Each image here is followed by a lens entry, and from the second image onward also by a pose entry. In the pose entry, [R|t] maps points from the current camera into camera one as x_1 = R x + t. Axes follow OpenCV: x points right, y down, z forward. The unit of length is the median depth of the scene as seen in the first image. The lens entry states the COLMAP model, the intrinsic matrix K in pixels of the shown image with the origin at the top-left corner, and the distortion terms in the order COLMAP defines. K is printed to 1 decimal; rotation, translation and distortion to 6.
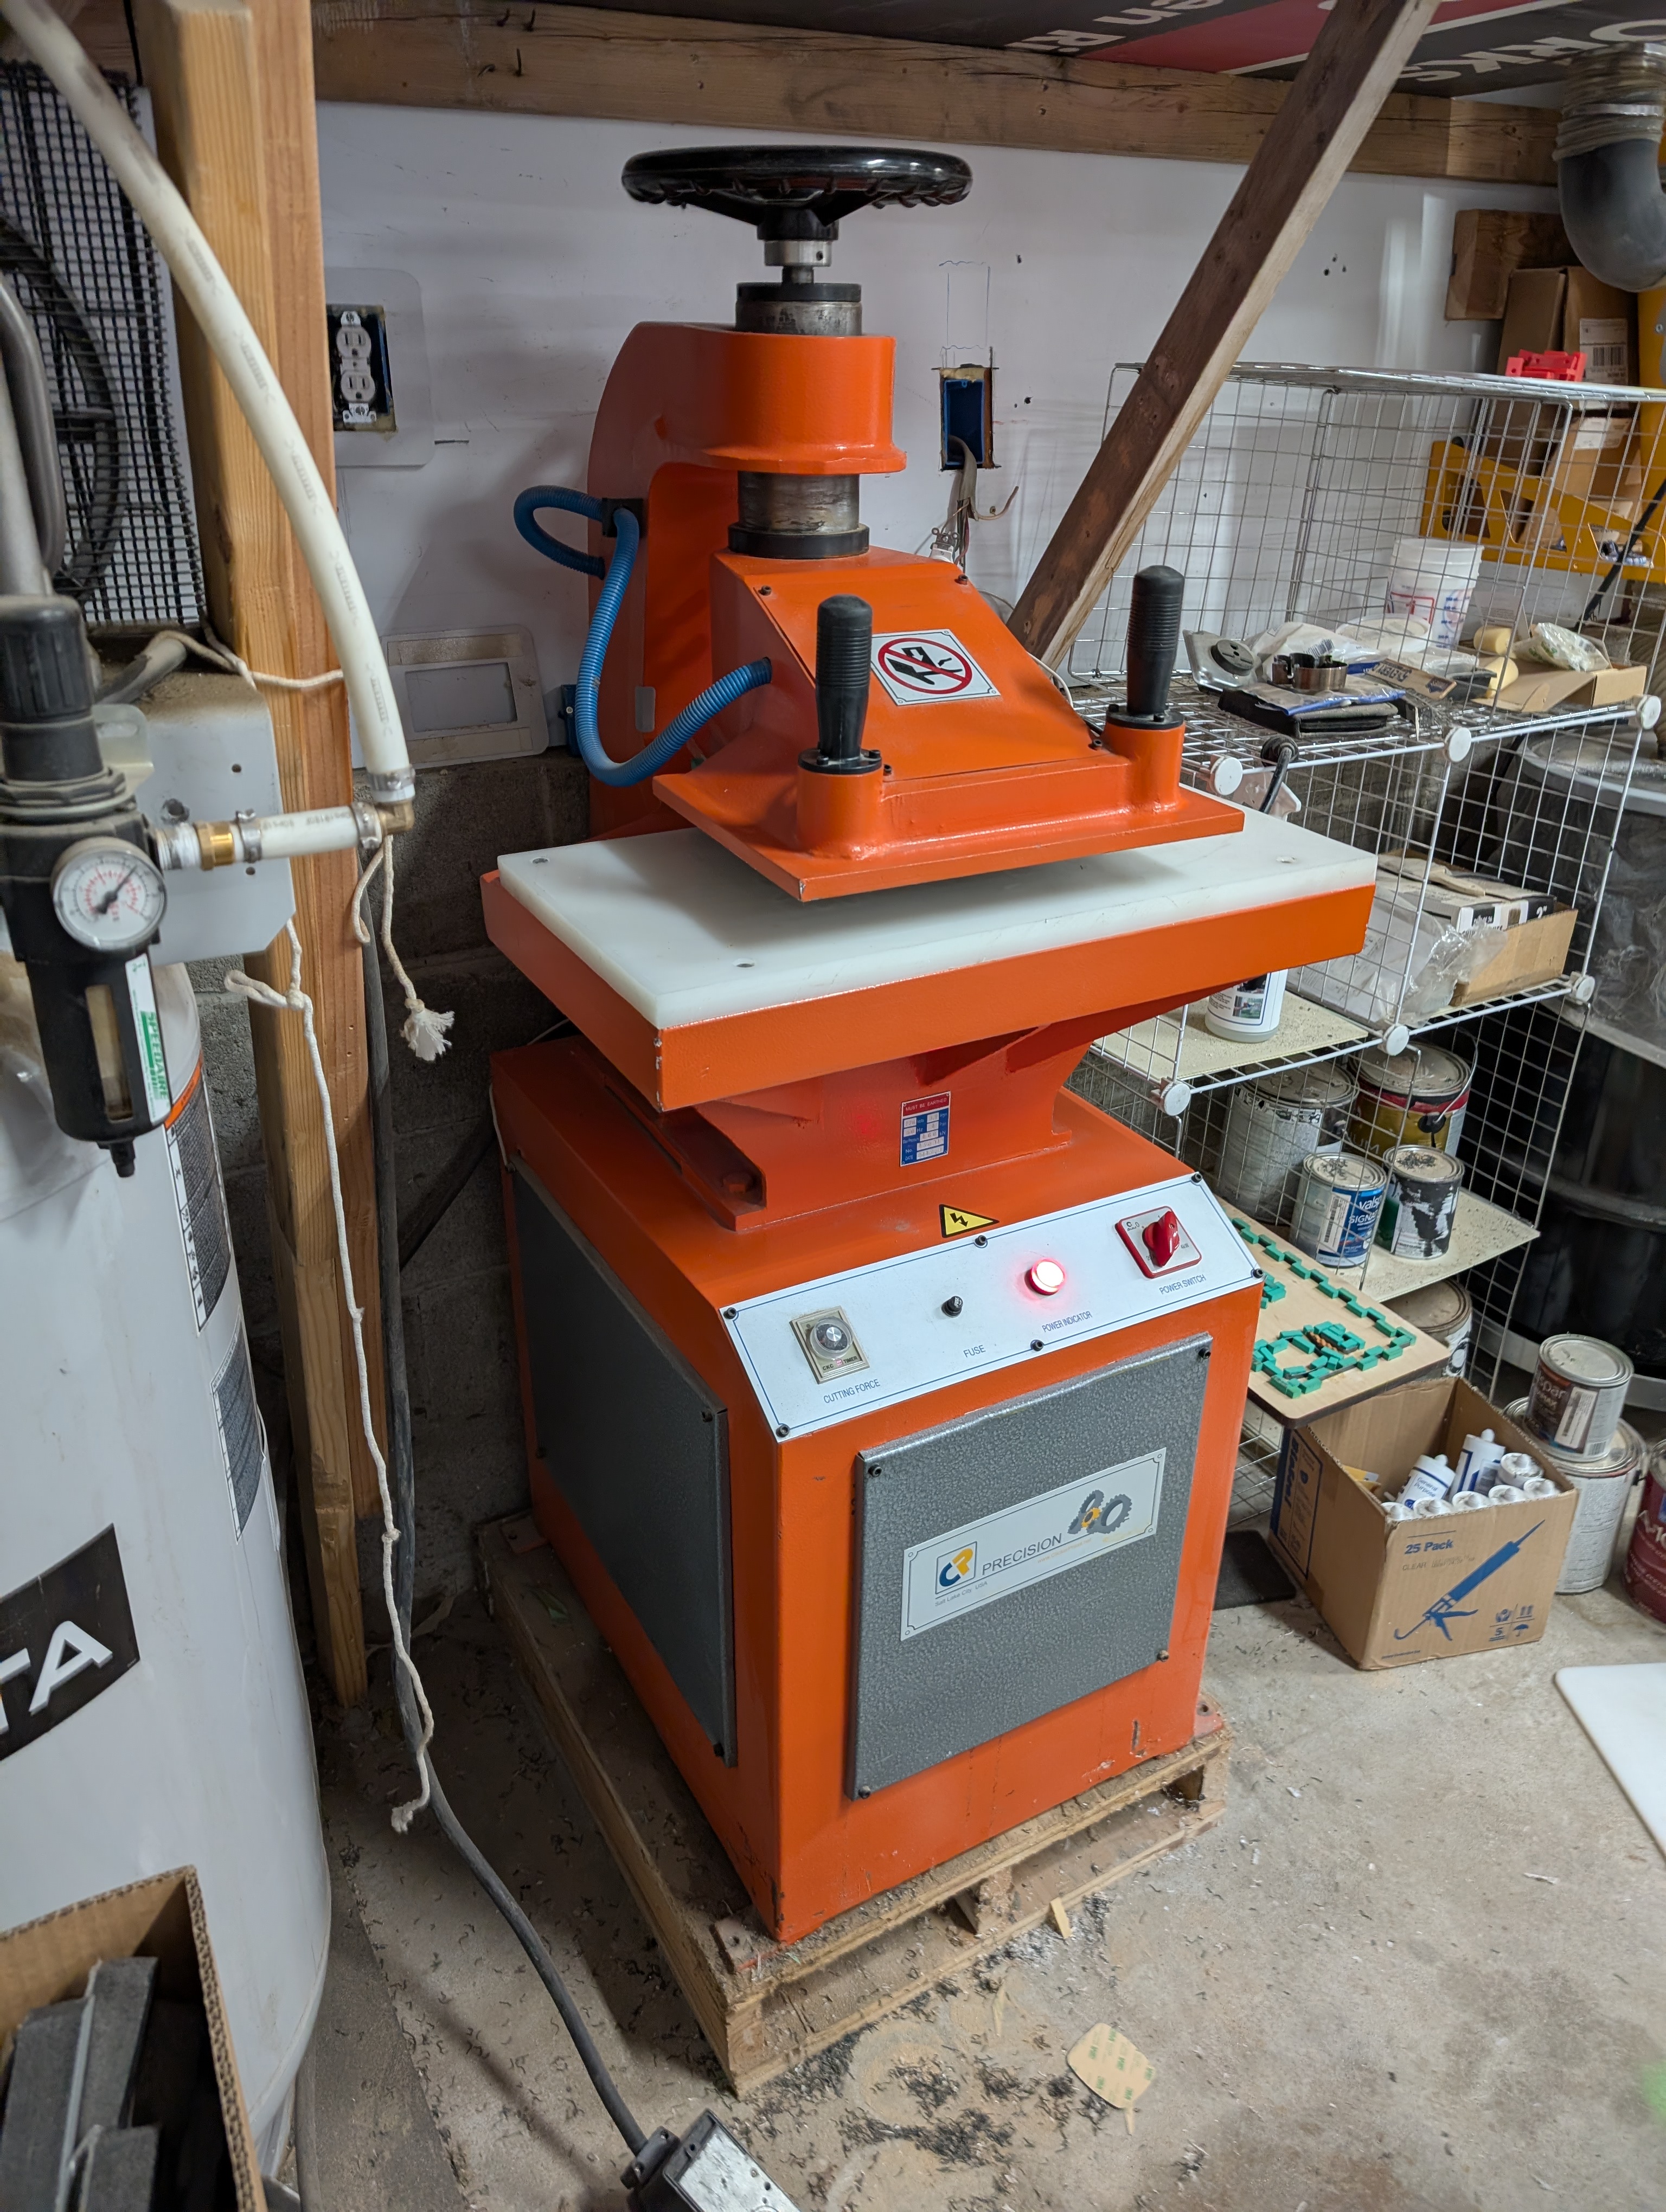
lens RADIAL K [[1598.5, 0, 834.0], [0, 1598.5, 1069.6], [0, 0, 1]] dist [0.006243, -0.005399]
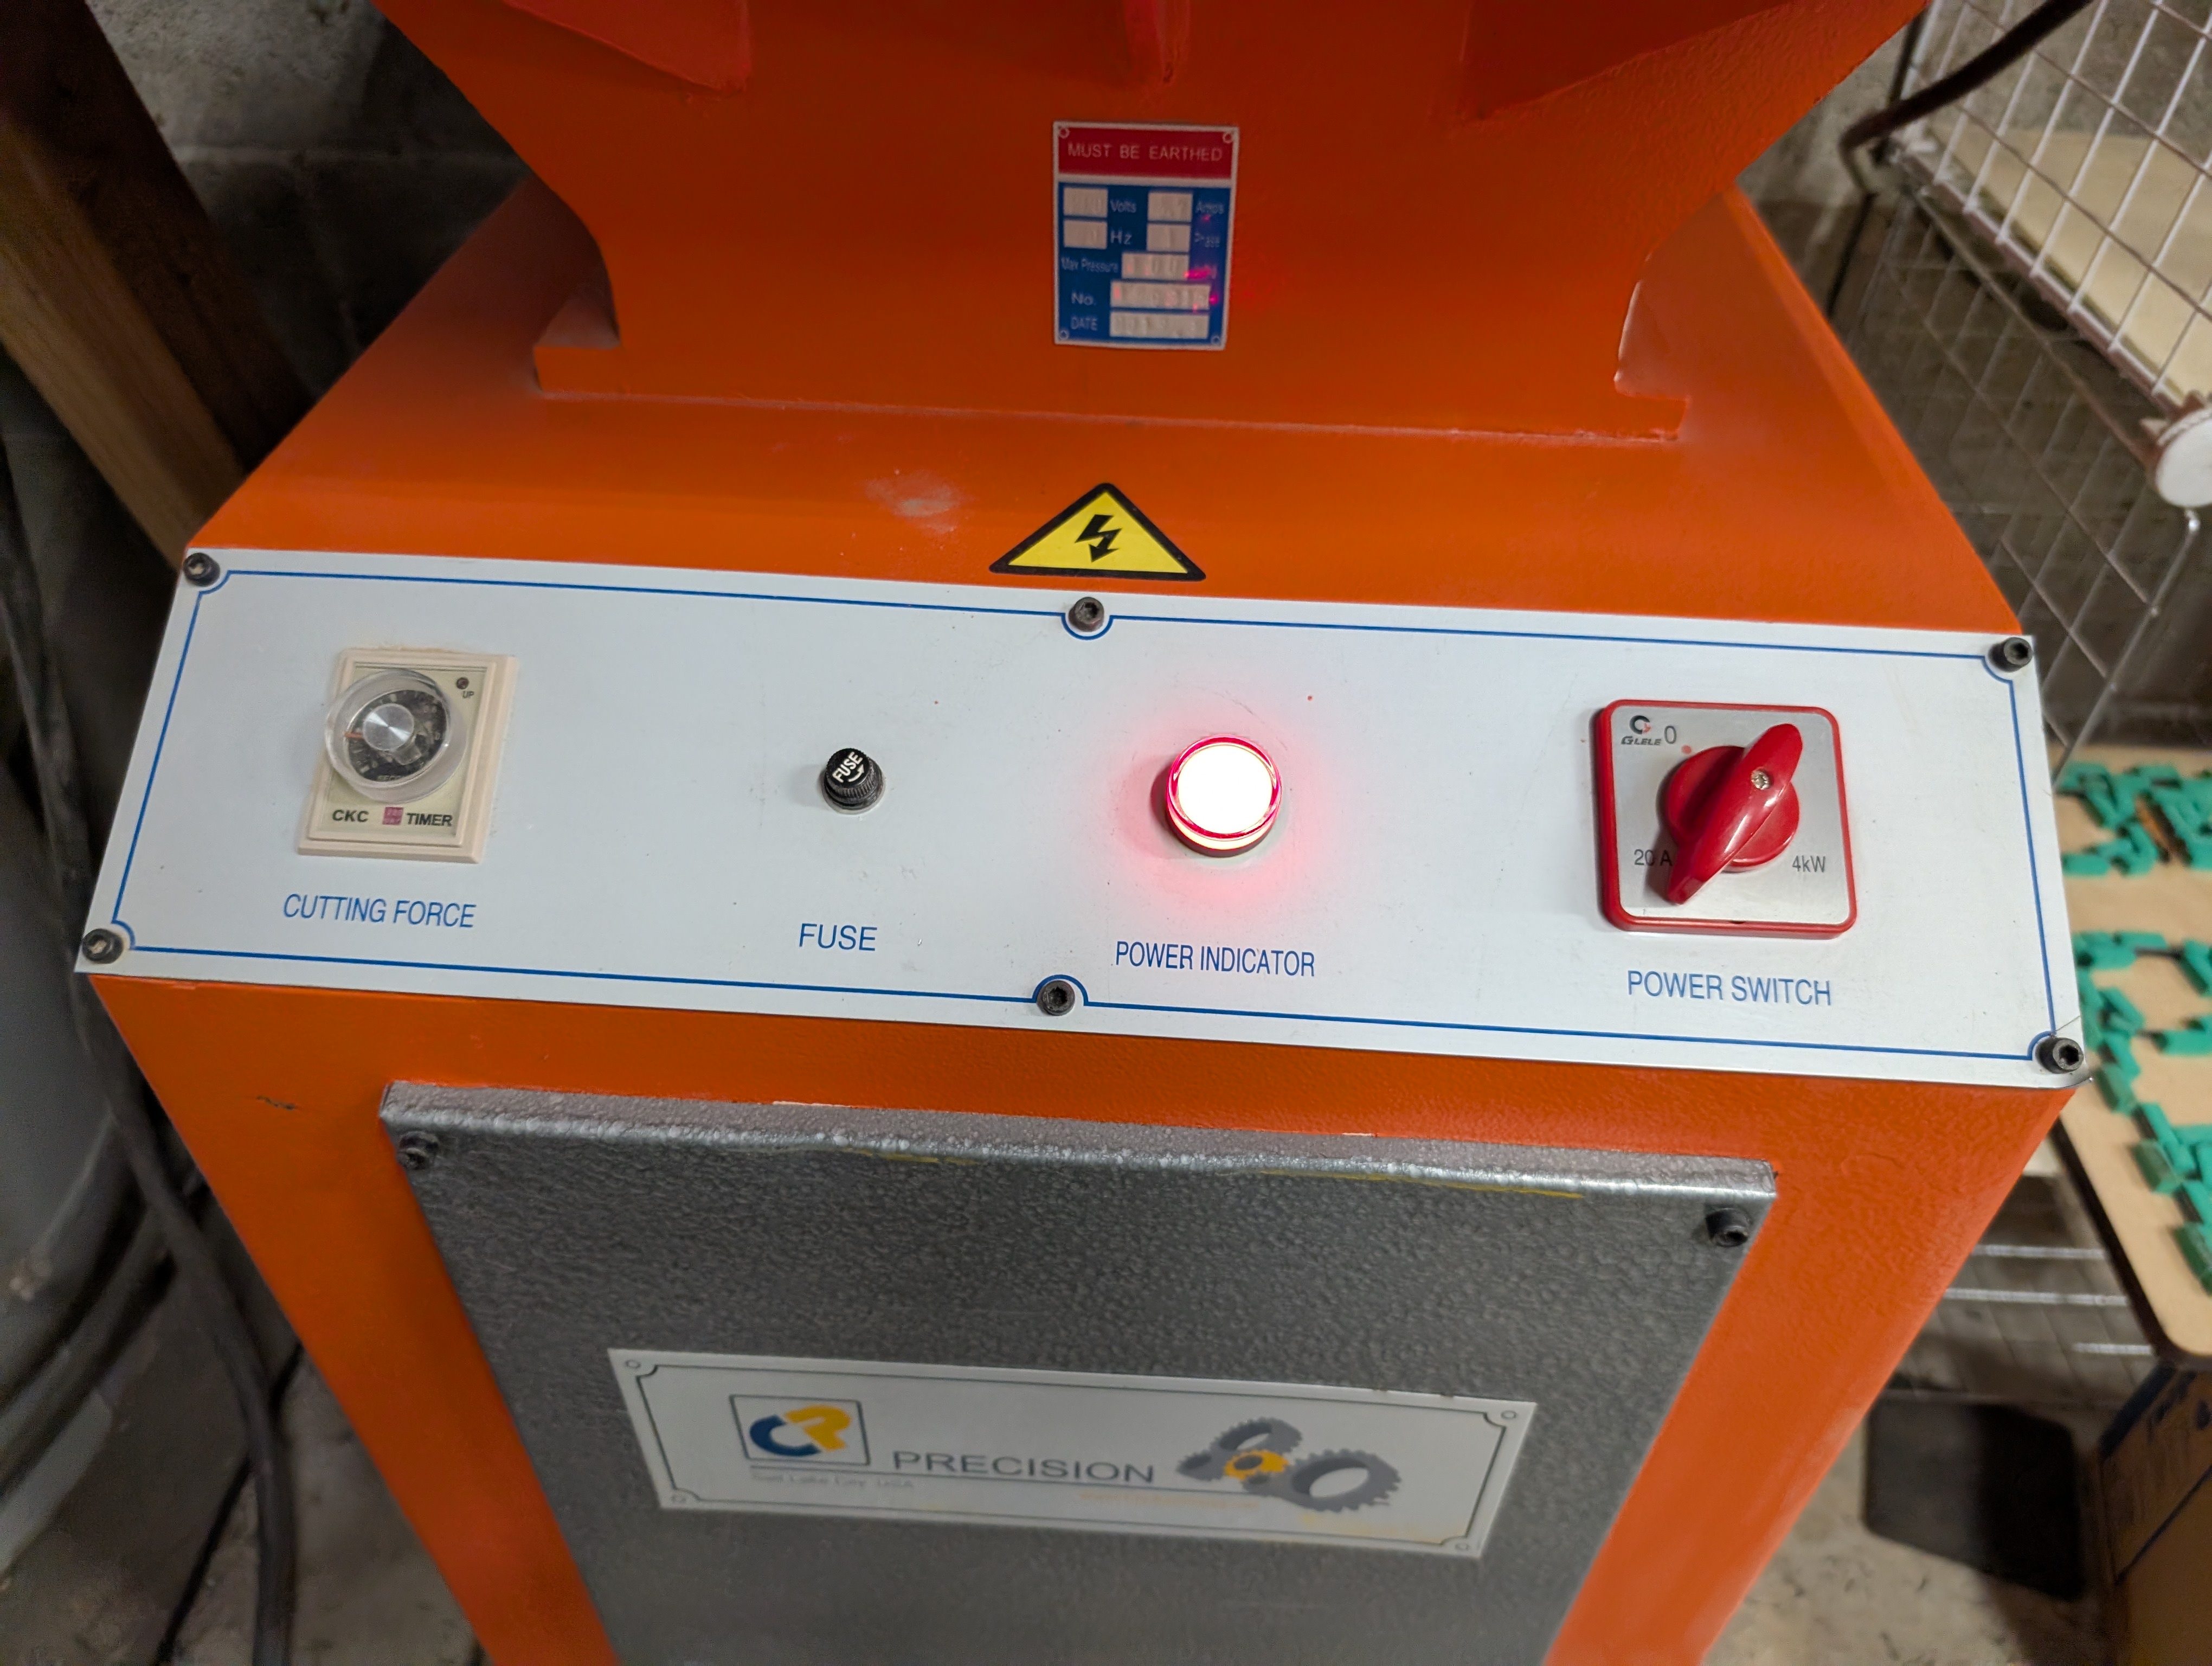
lens RADIAL K [[1627.1, 0, 1099.2], [0, 1627.1, 867.0], [0, 0, 1]] dist [0.031339, -0.084198]
pose [[0.839953, 0.361384, -0.404822, 0.225954], [-0.229486, 0.912559, 0.338486, 0.042760], [0.491747, -0.191411, 0.849439, 0.686858]]
